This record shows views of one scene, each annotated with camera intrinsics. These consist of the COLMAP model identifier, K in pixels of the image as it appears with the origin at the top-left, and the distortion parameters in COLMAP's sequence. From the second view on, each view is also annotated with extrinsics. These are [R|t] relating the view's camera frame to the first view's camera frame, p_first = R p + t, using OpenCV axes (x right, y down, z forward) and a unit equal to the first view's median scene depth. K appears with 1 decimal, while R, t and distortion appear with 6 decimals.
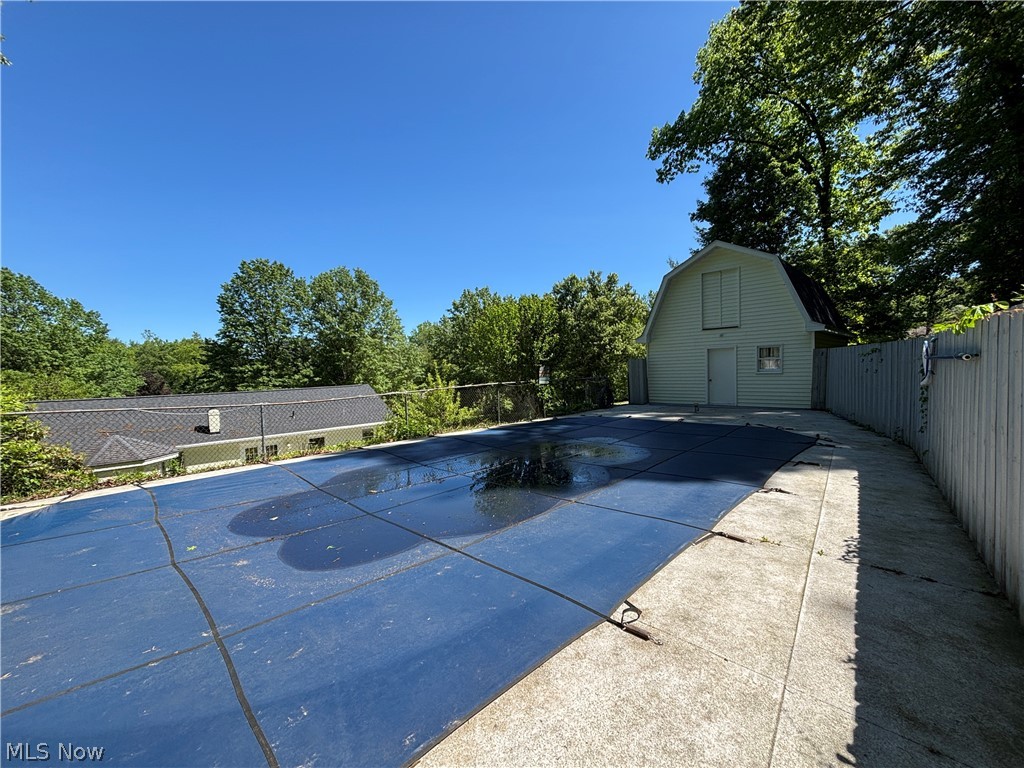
lens RADIAL K [[410.5, 0, 505.5], [0, 410.5, 390.8], [0, 0, 1]] dist [-0.040640, 0.012918]
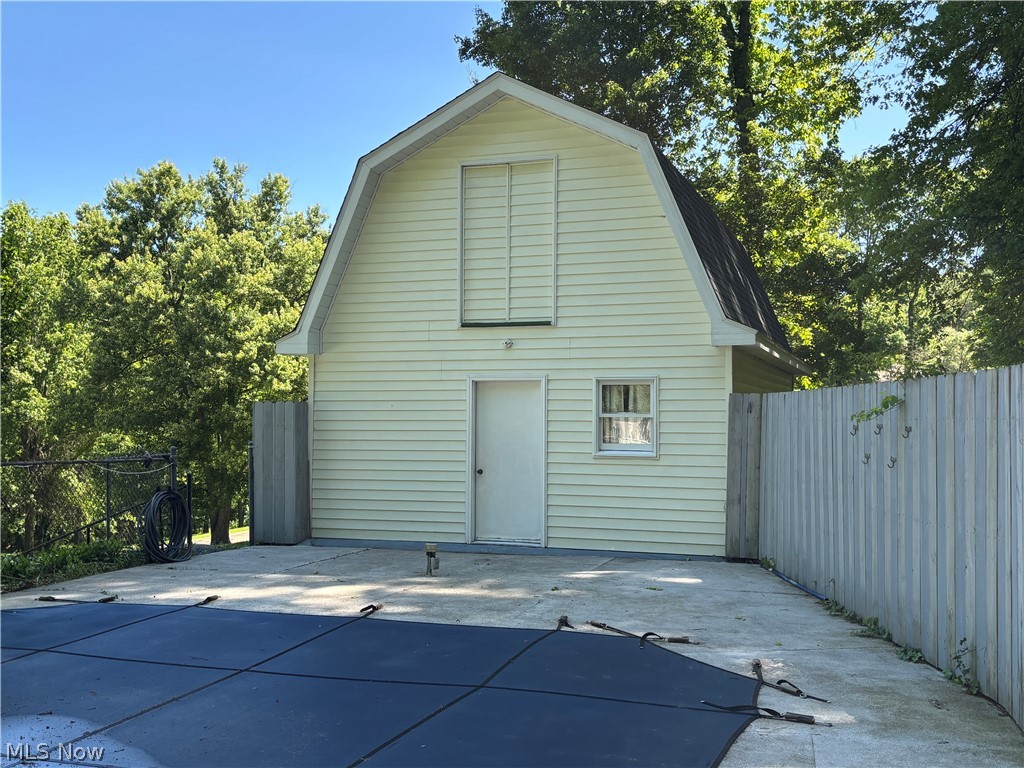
lens RADIAL K [[1060.5, 0, 512.0], [0, 1060.5, 384.0], [0, 0, 1]] dist [0.006877, -0.252550]
pose [[0.893149, 0.054718, 0.446421, 0.071756], [-0.012411, 0.995192, -0.097150, -0.007599], [-0.449591, 0.081229, 0.889534, 0.105650]]
